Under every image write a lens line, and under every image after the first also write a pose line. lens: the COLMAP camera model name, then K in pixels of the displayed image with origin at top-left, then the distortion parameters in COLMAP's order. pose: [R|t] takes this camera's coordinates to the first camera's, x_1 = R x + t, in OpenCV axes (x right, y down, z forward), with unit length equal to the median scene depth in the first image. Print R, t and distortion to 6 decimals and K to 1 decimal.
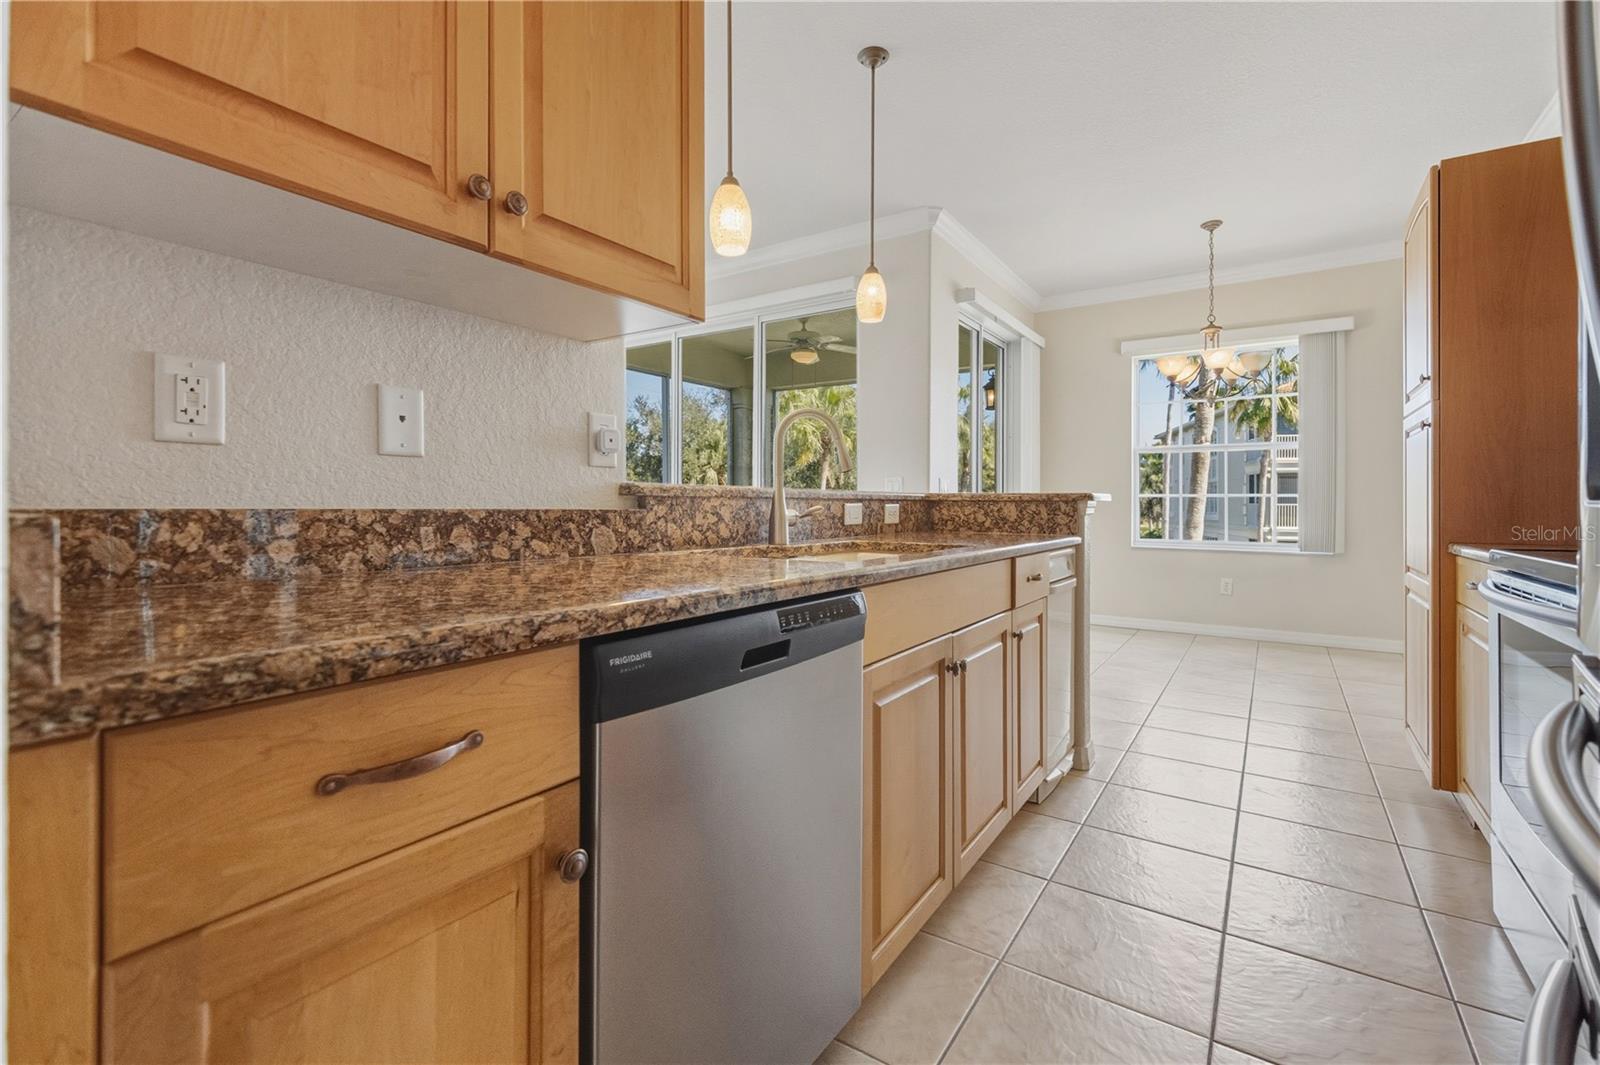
lens RADIAL K [[697.7, 0, 784.4], [0, 697.7, 504.5], [0, 0, 1]] dist [0.003726, -0.000039]
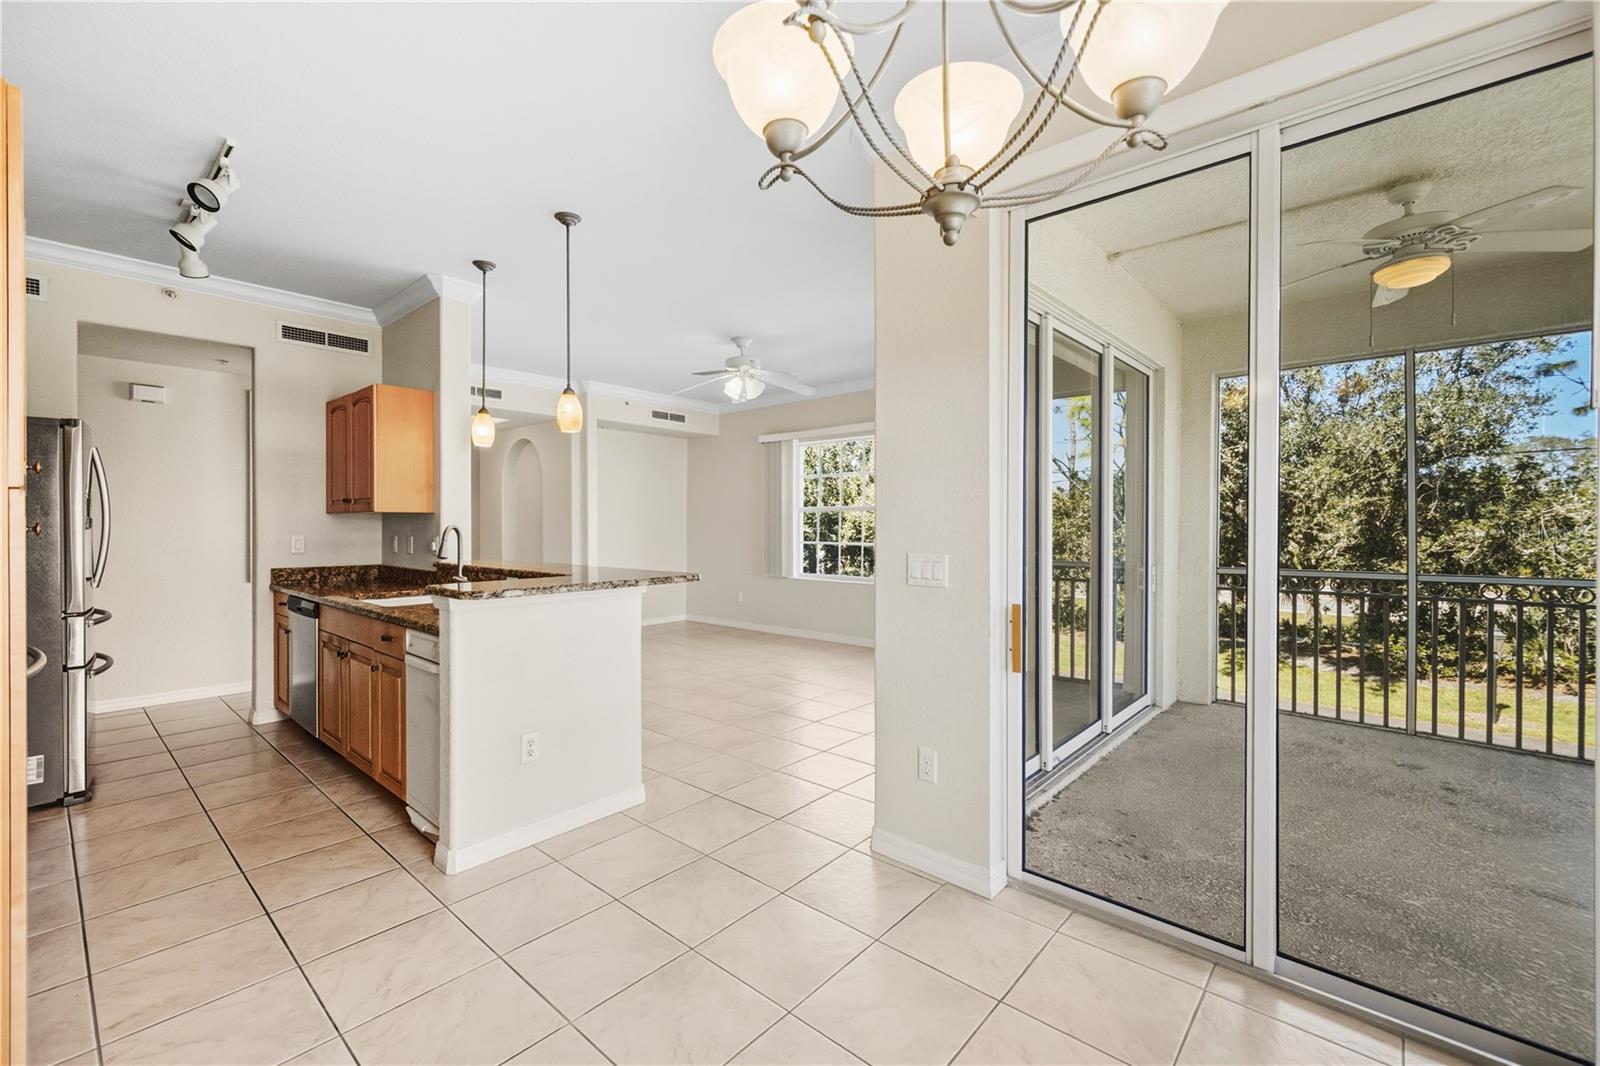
lens RADIAL K [[673.0, 0, 800.0], [0, 673.0, 533.0], [0, 0, 1]] dist [0.006859, 0.000162]
pose [[-0.113604, 0.009126, -0.993484, 1.247447], [-0.000025, 0.999958, 0.009189, -0.092770], [0.993526, 0.001069, -0.113599, 1.532203]]
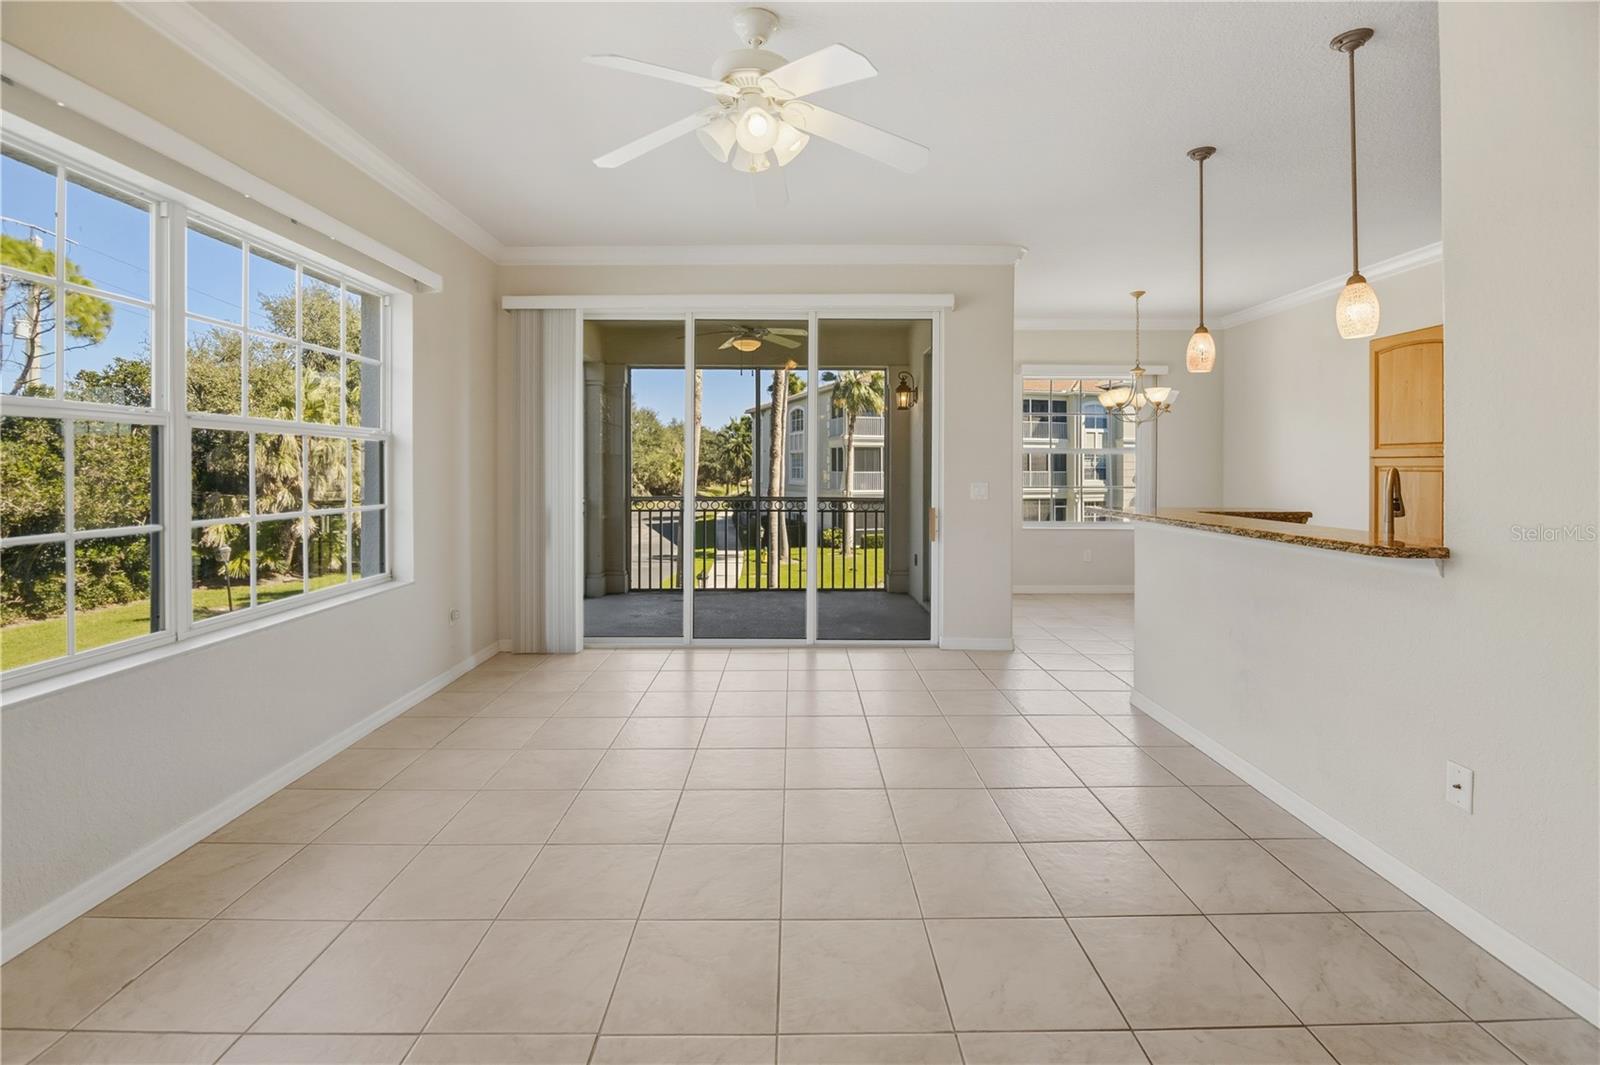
lens RADIAL K [[698.0, 0, 800.2], [0, 698.0, 468.5], [0, 0, 1]] dist [-0.008224, -0.000718]
pose [[0.817191, -0.002655, 0.576361, -1.118087], [0.001947, 0.999996, 0.001846, -0.100601], [-0.576363, -0.000387, 0.817193, 0.423073]]
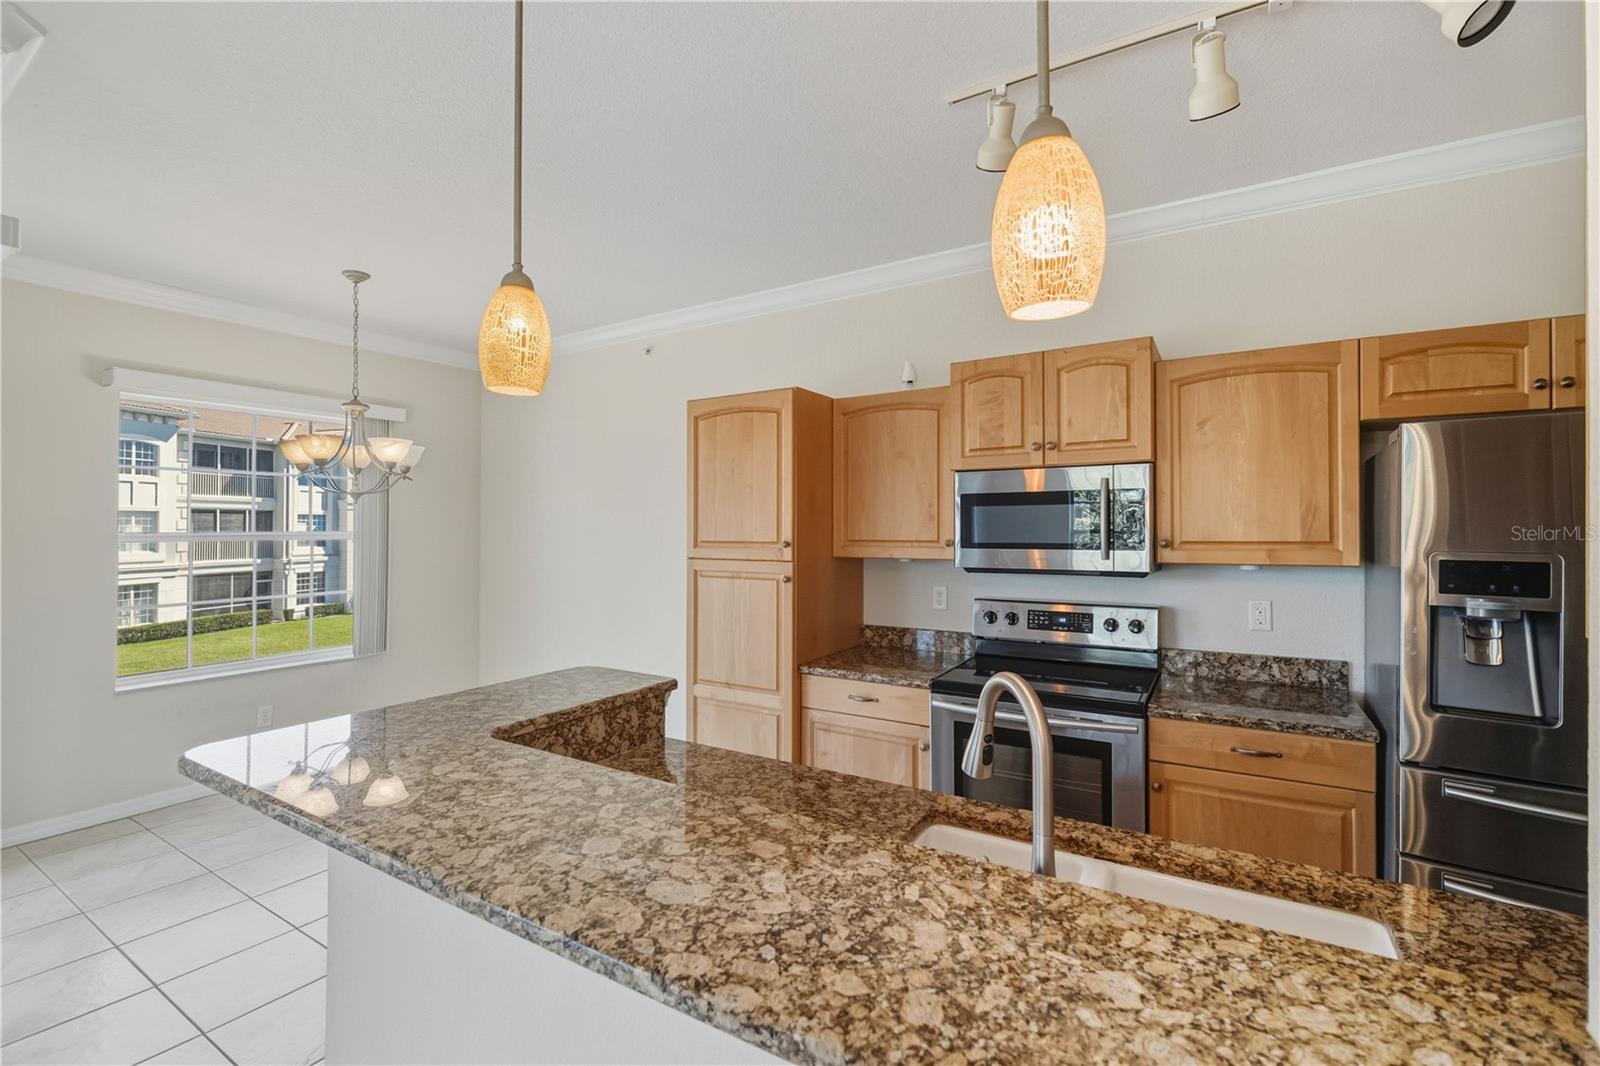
lens RADIAL K [[692.1, 0, 802.0], [0, 692.1, 523.6], [0, 0, 1]] dist [-0.019061, -0.000113]
pose [[-0.060423, 0.001926, 0.998171, -0.323782], [0.005626, 0.999983, -0.001589, -0.176377], [-0.998157, 0.005520, -0.060433, 0.844478]]
